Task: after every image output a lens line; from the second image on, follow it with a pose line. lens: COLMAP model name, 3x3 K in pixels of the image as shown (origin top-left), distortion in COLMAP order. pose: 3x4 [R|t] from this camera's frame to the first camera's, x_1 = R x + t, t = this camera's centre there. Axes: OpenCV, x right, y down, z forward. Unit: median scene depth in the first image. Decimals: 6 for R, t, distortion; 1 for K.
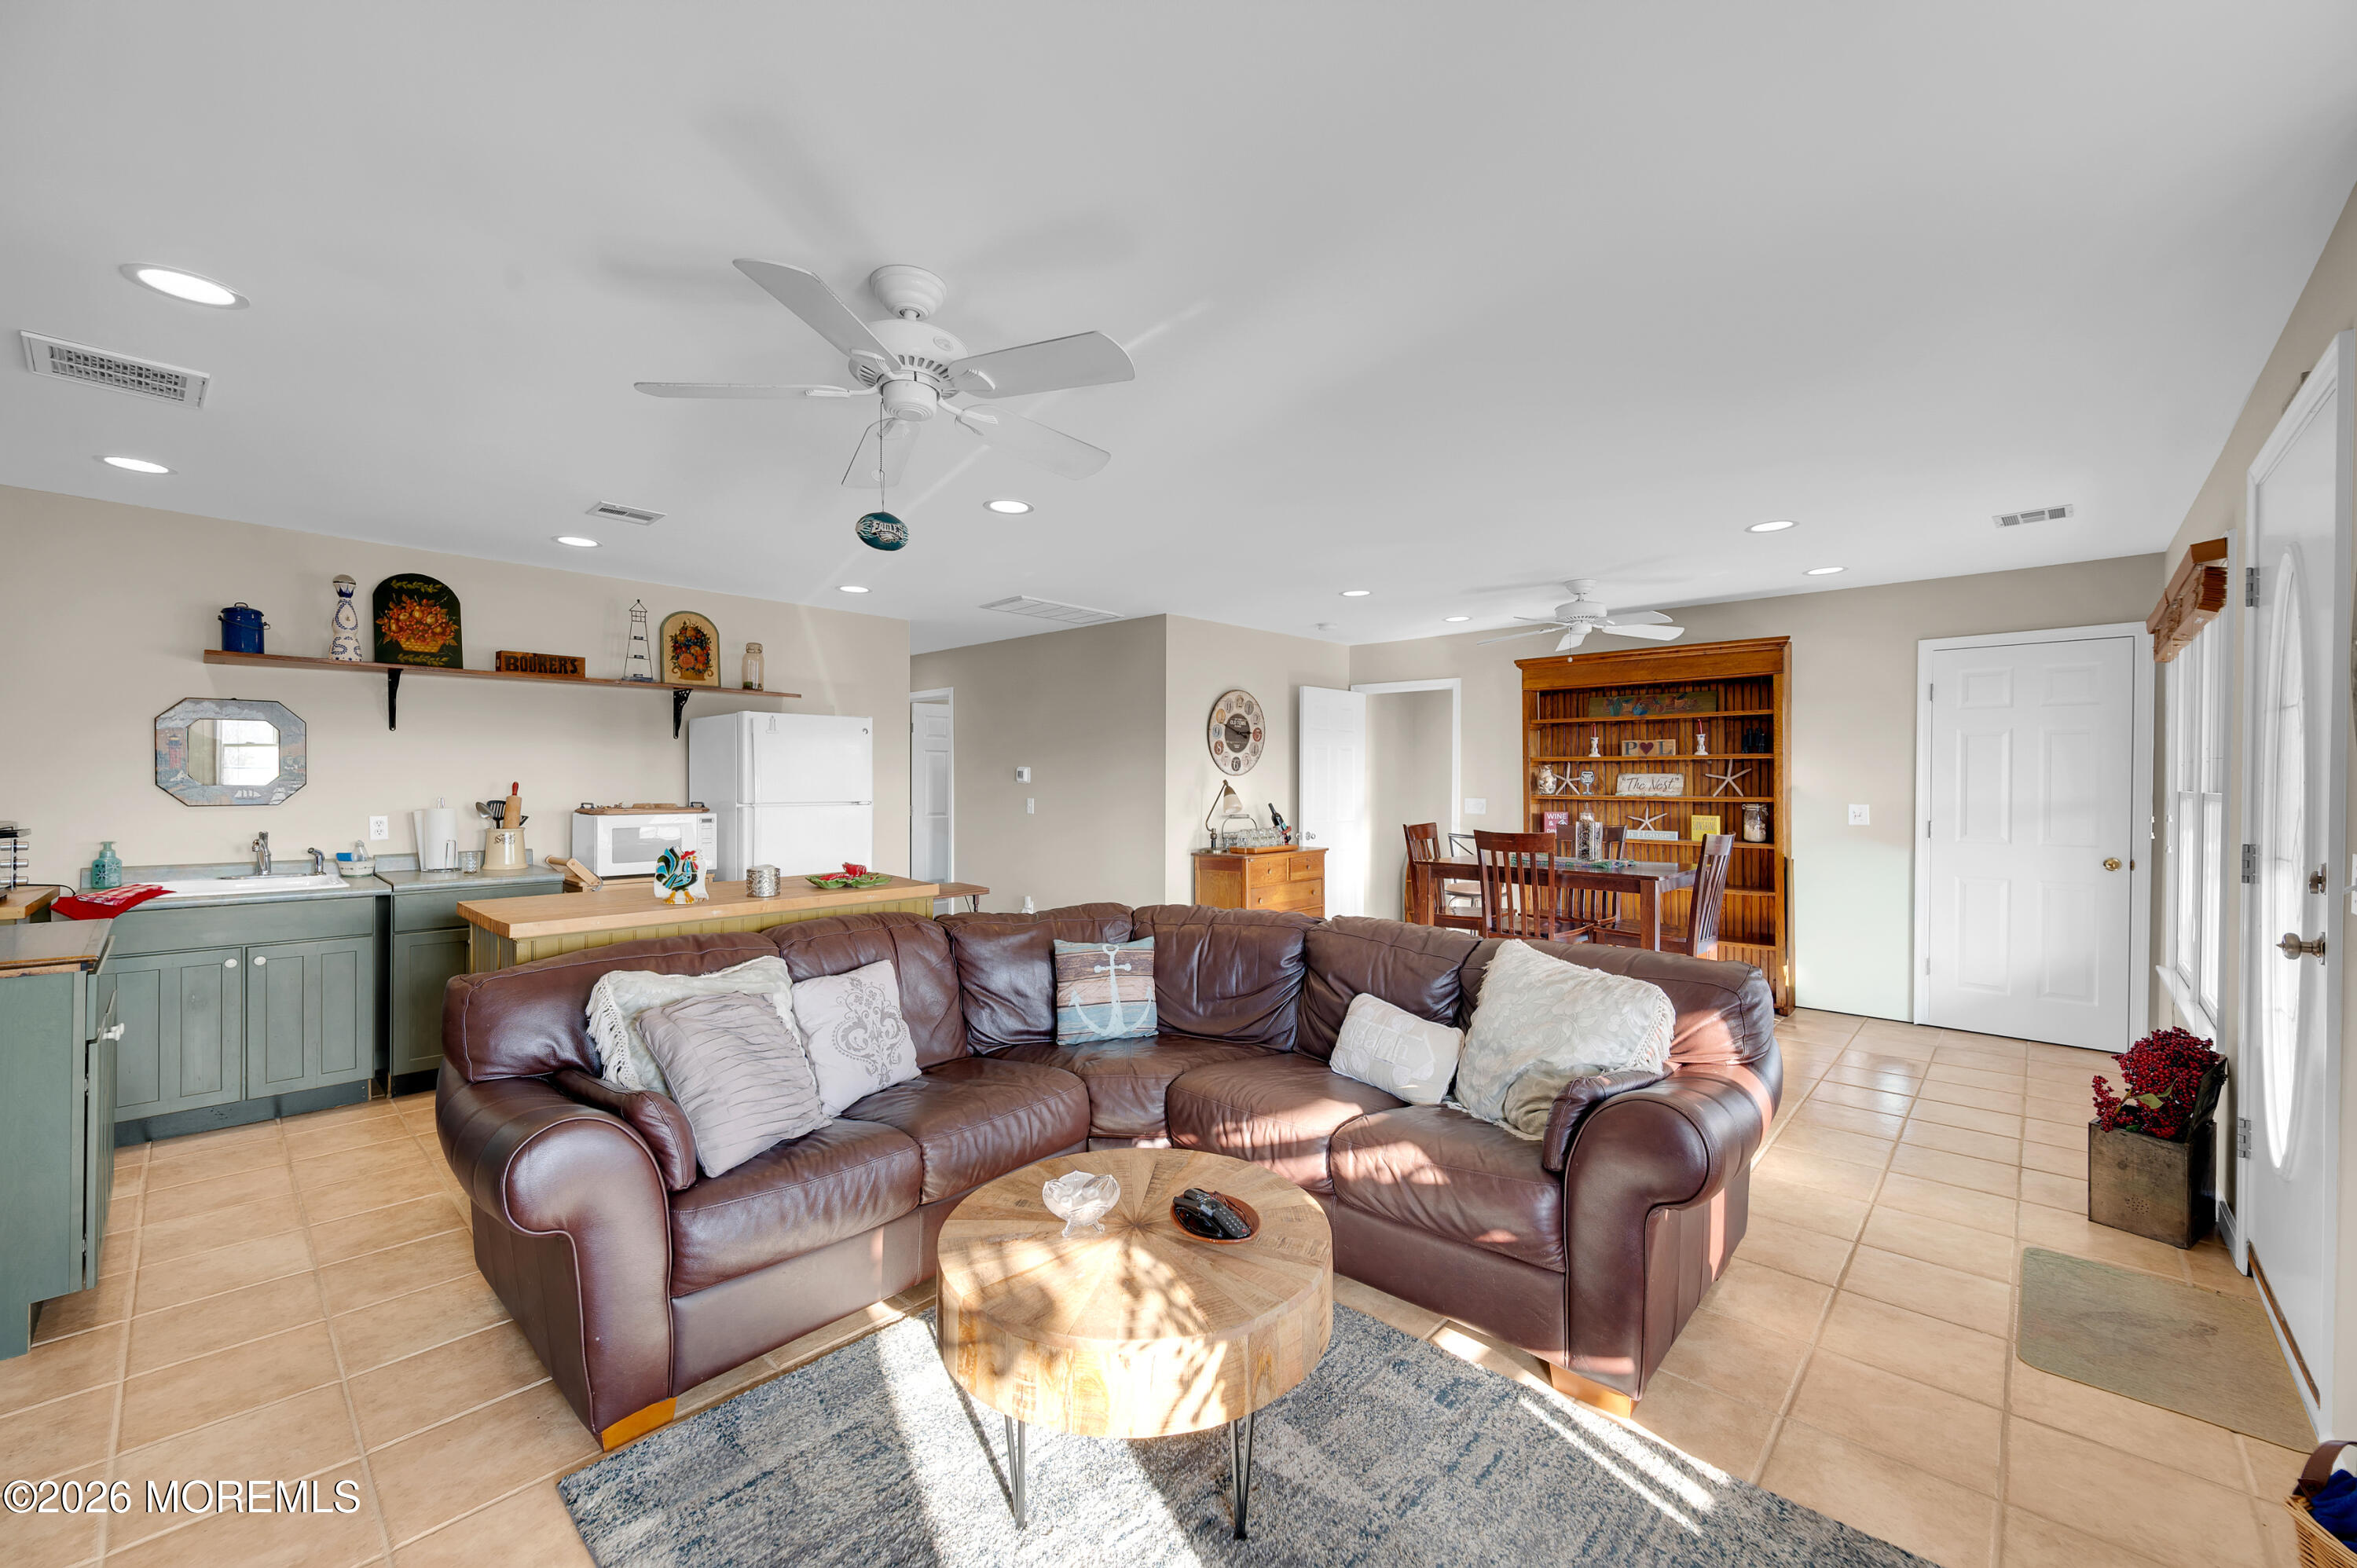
lens RADIAL K [[930.5, 0, 1163.8], [0, 930.5, 787.2], [0, 0, 1]] dist [0.011889, -0.003330]
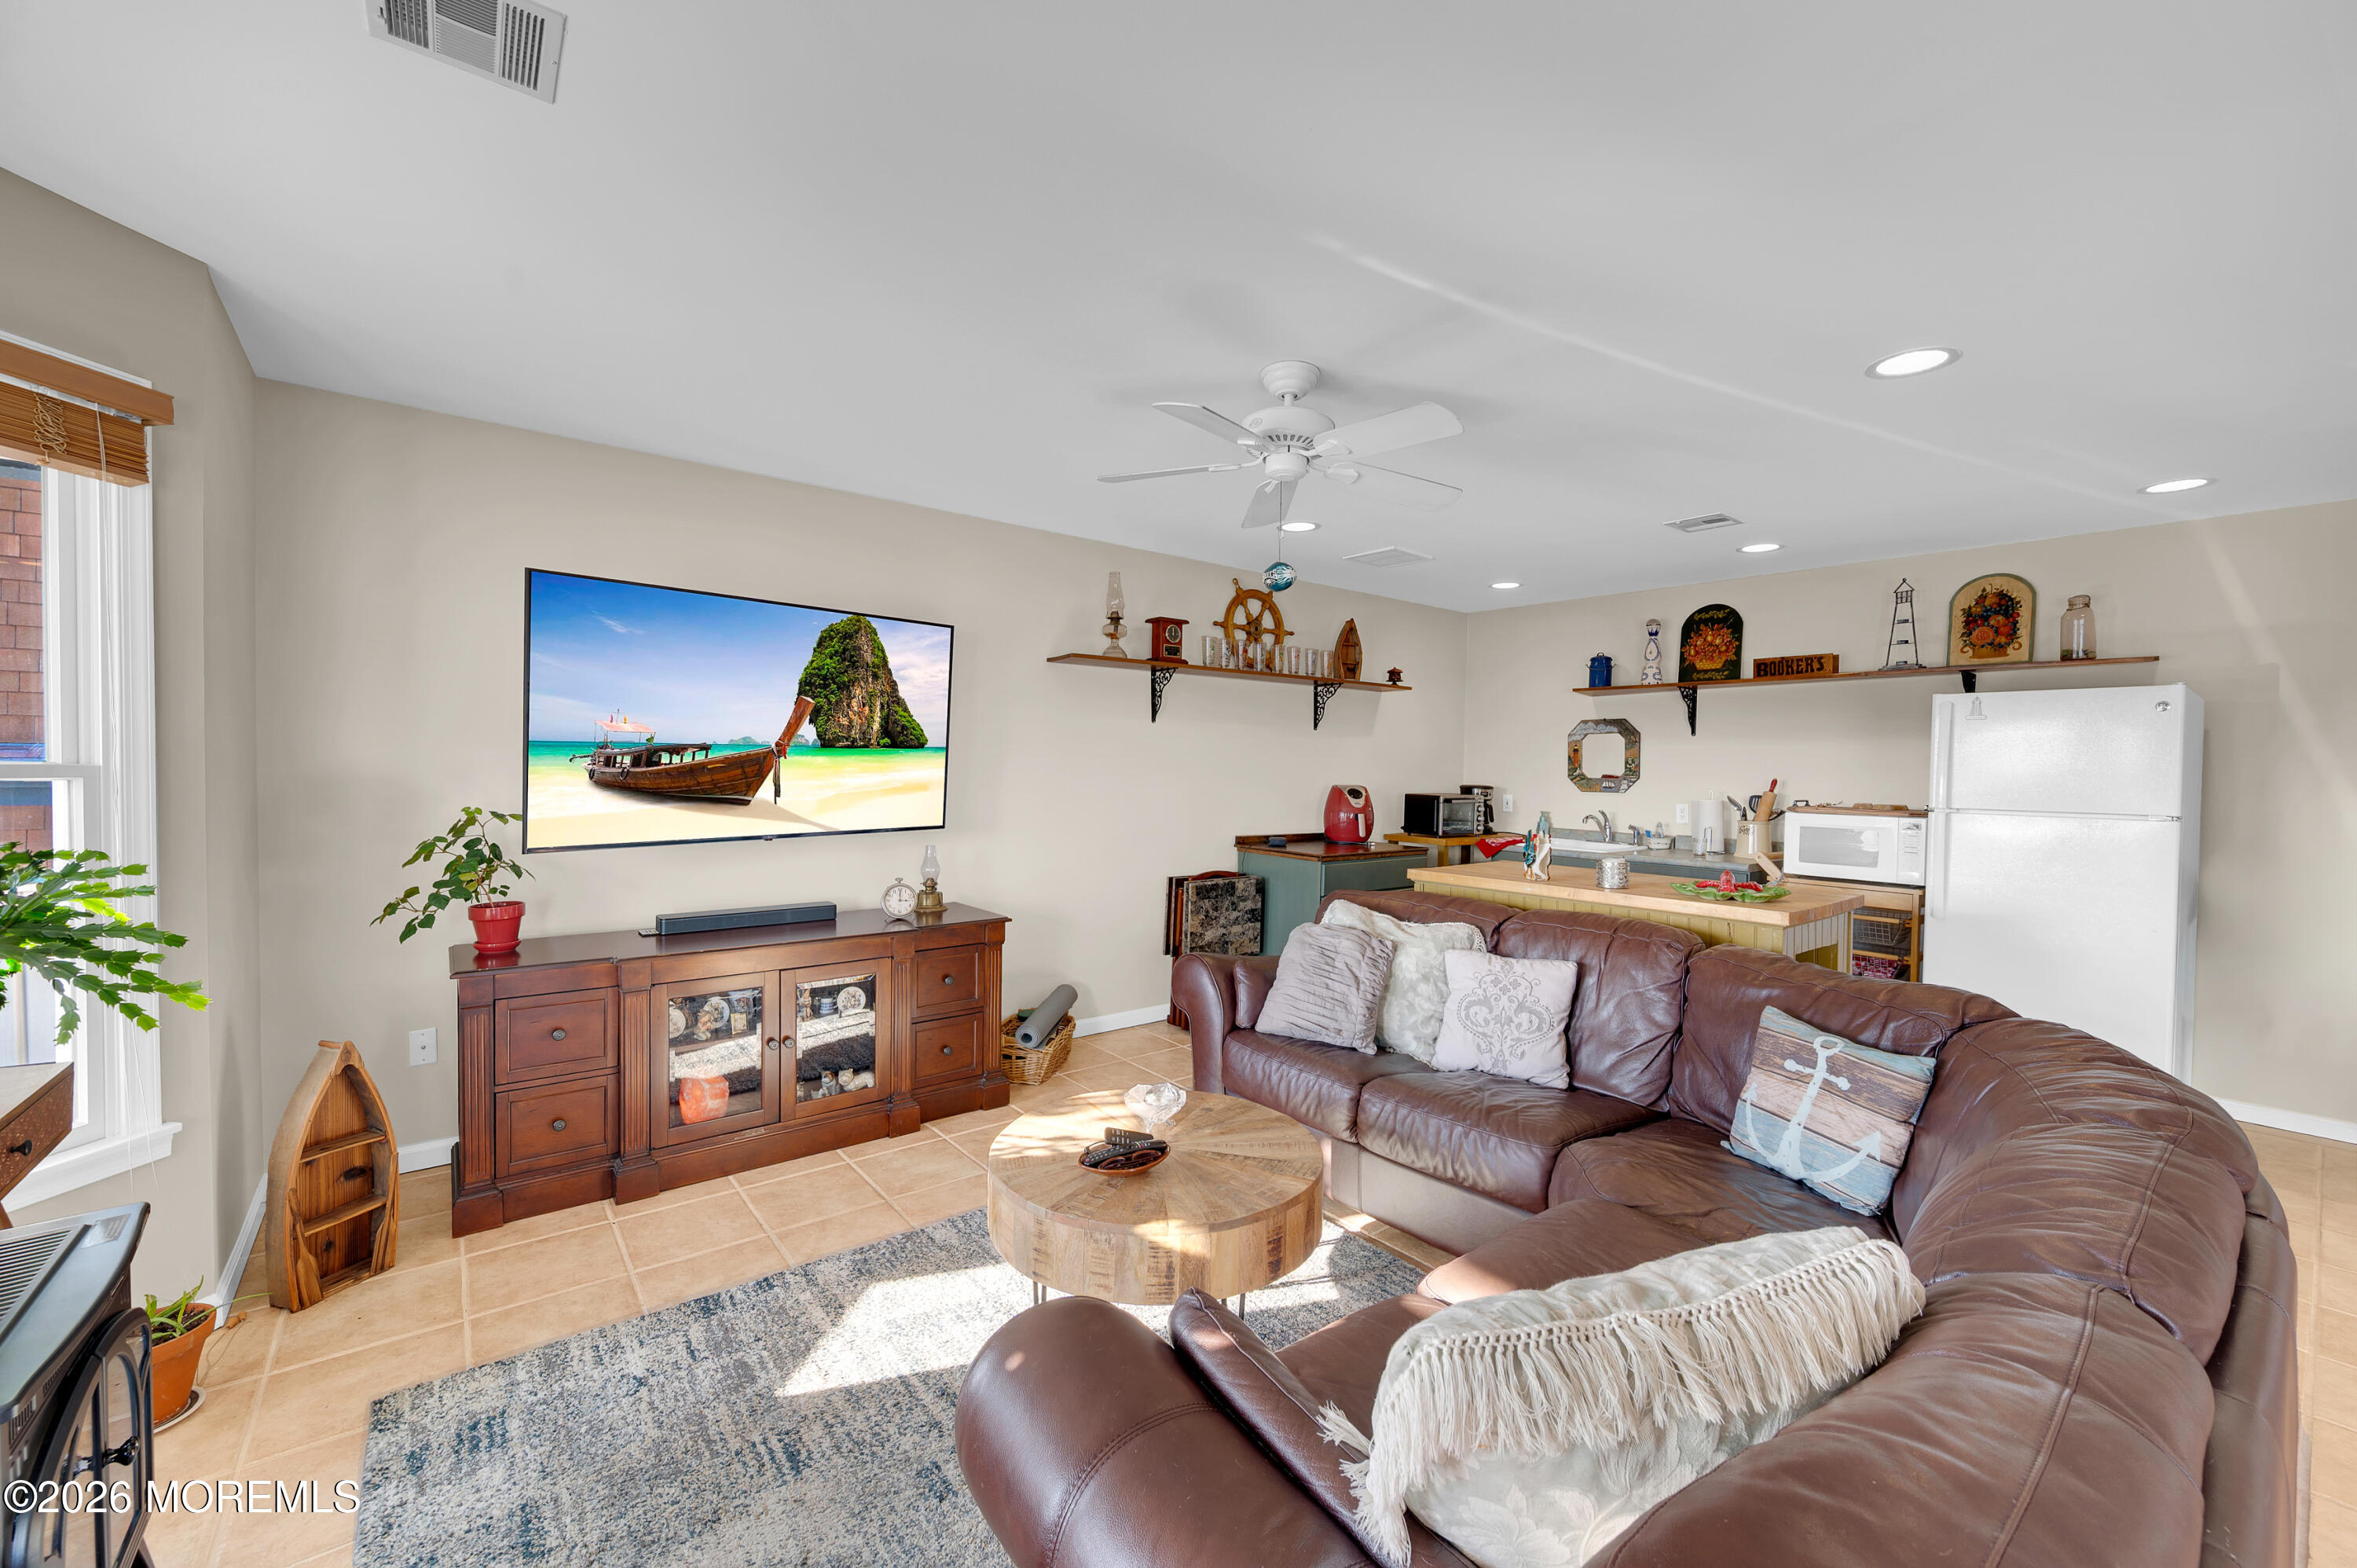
lens RADIAL K [[930.5, 0, 1201.0], [0, 930.5, 791.1], [0, 0, 1]] dist [0.011889, -0.003330]
pose [[-0.129472, 0.019531, -0.991391, 0.468606], [-0.023628, 0.999461, 0.022776, -0.000831], [0.991301, 0.026374, -0.128941, 0.502548]]
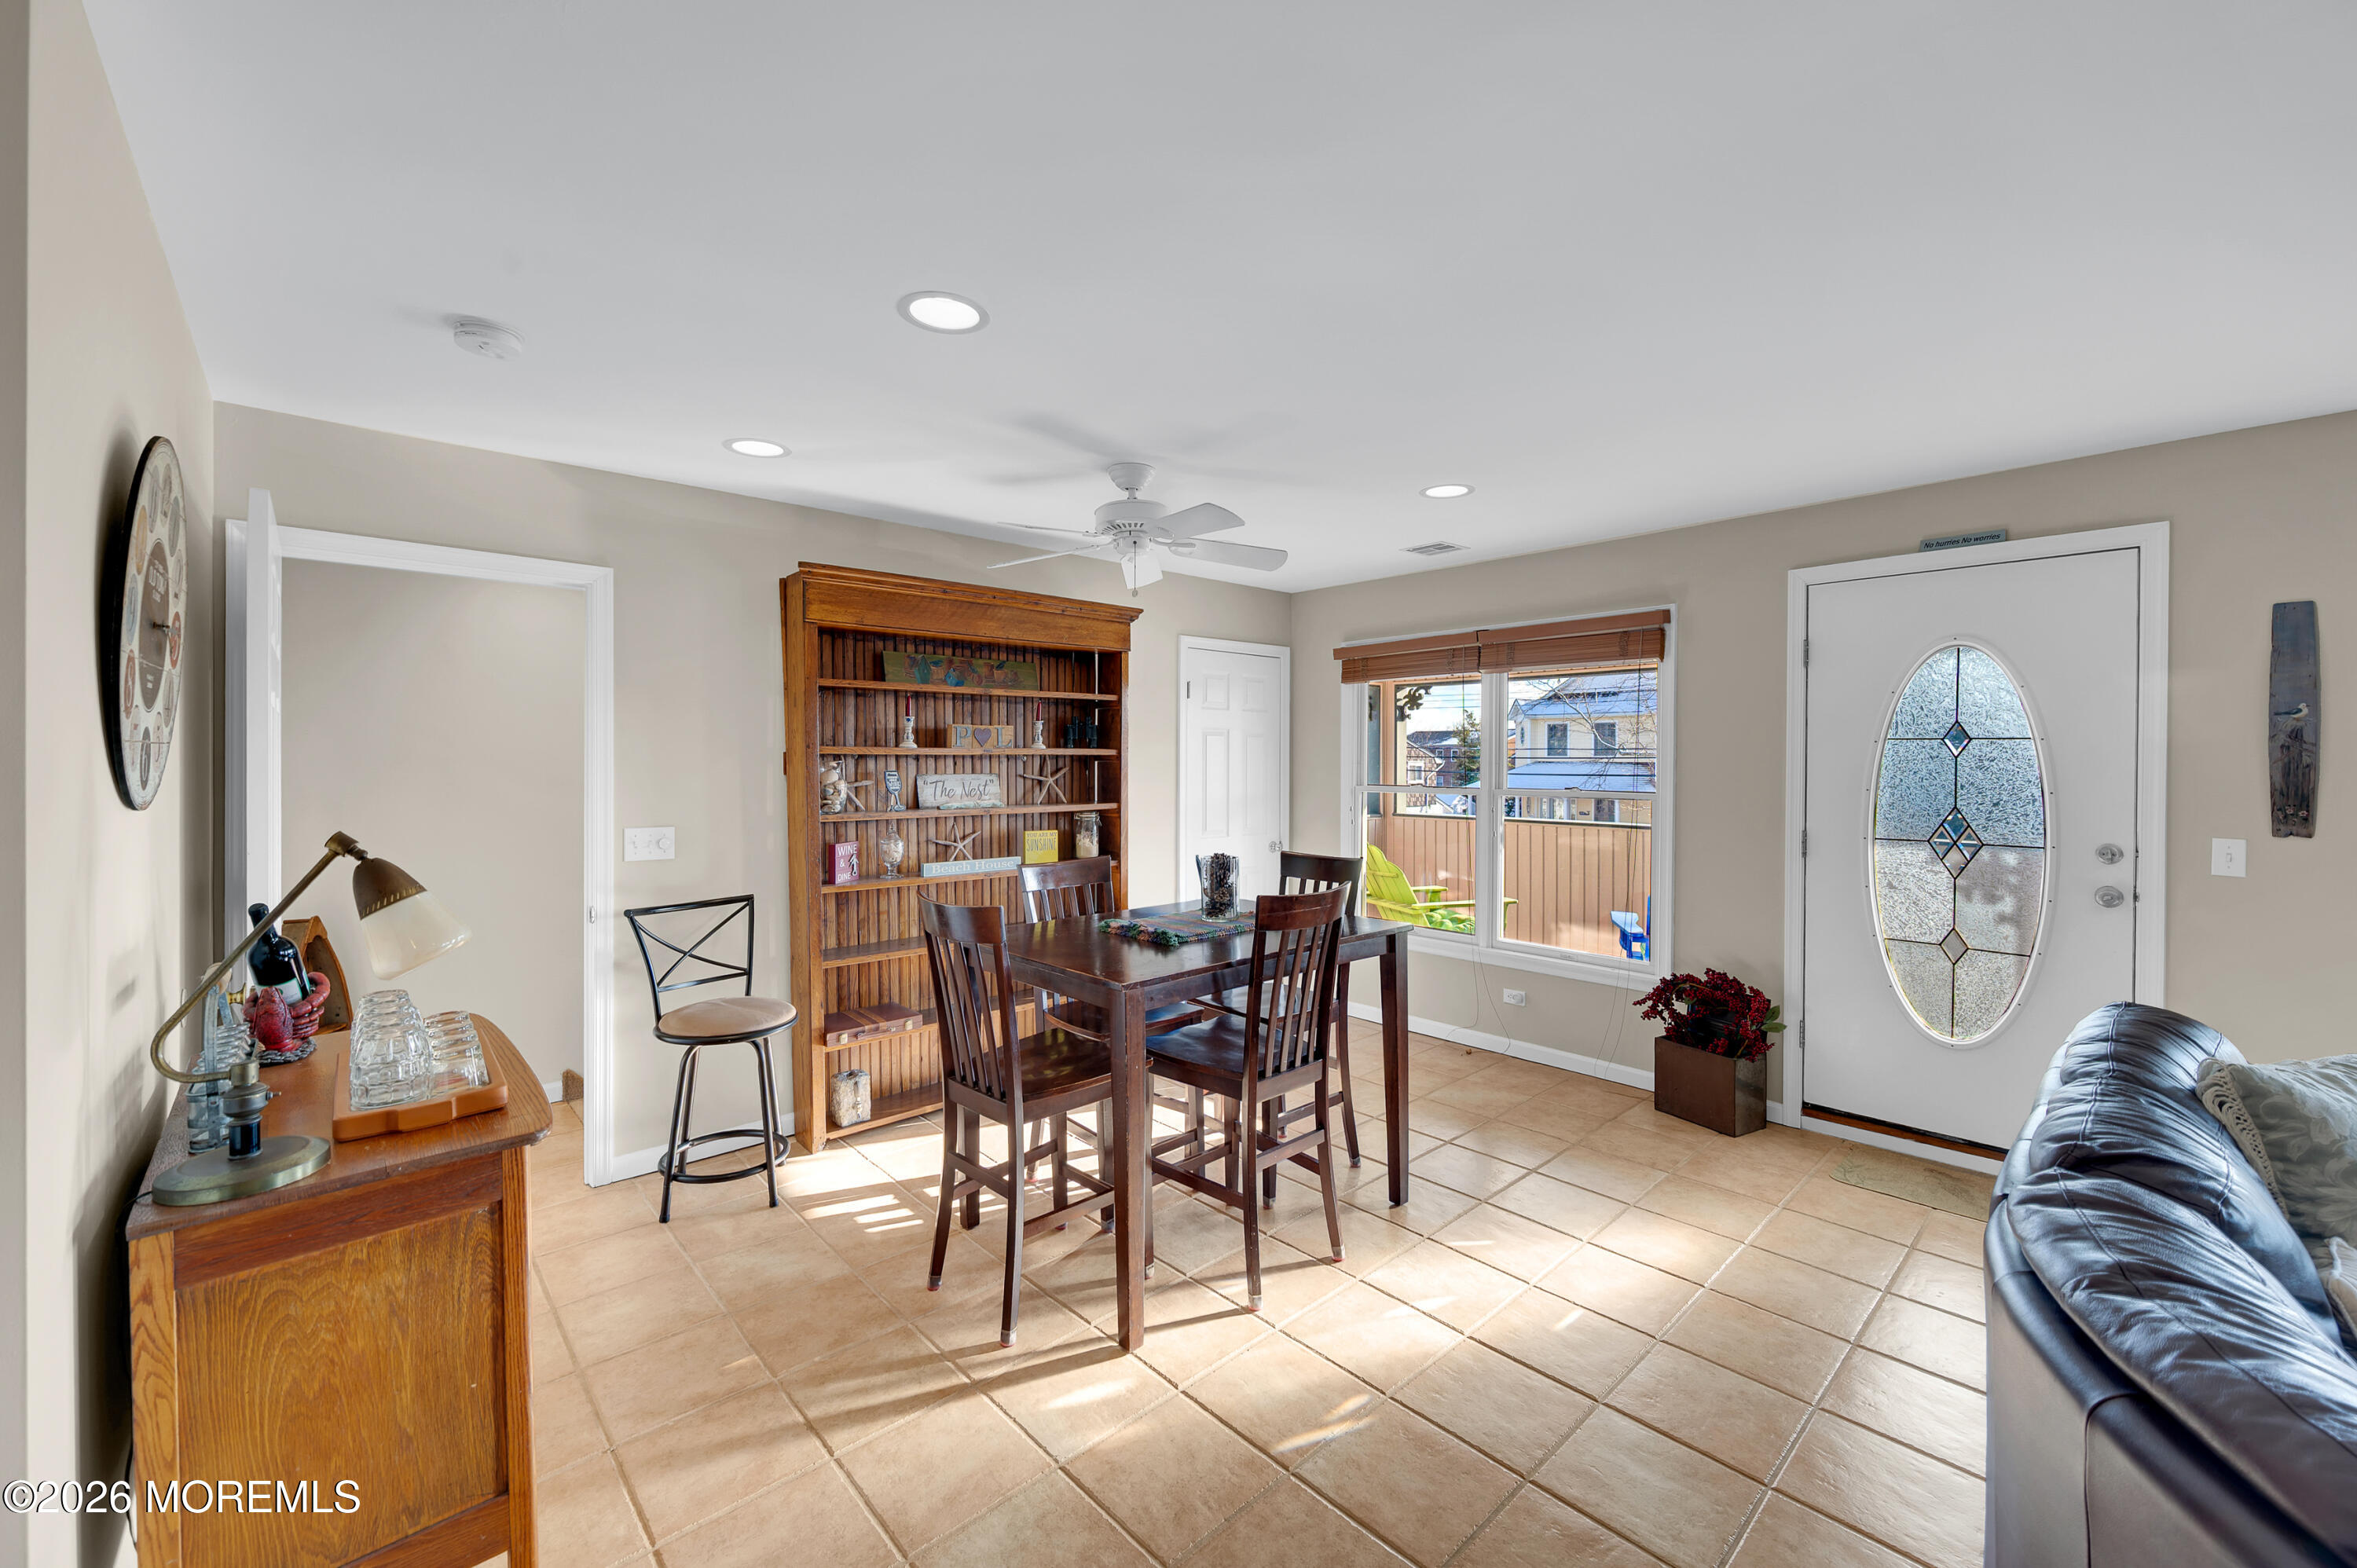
lens RADIAL K [[930.5, 0, 1194.9], [0, 930.5, 769.2], [0, 0, 1]] dist [0.011889, -0.003330]
pose [[0.056741, -0.009707, 0.998342, -0.186390], [0.006953, 0.999932, 0.009327, -0.030467], [-0.998365, 0.006412, 0.056805, 1.029457]]
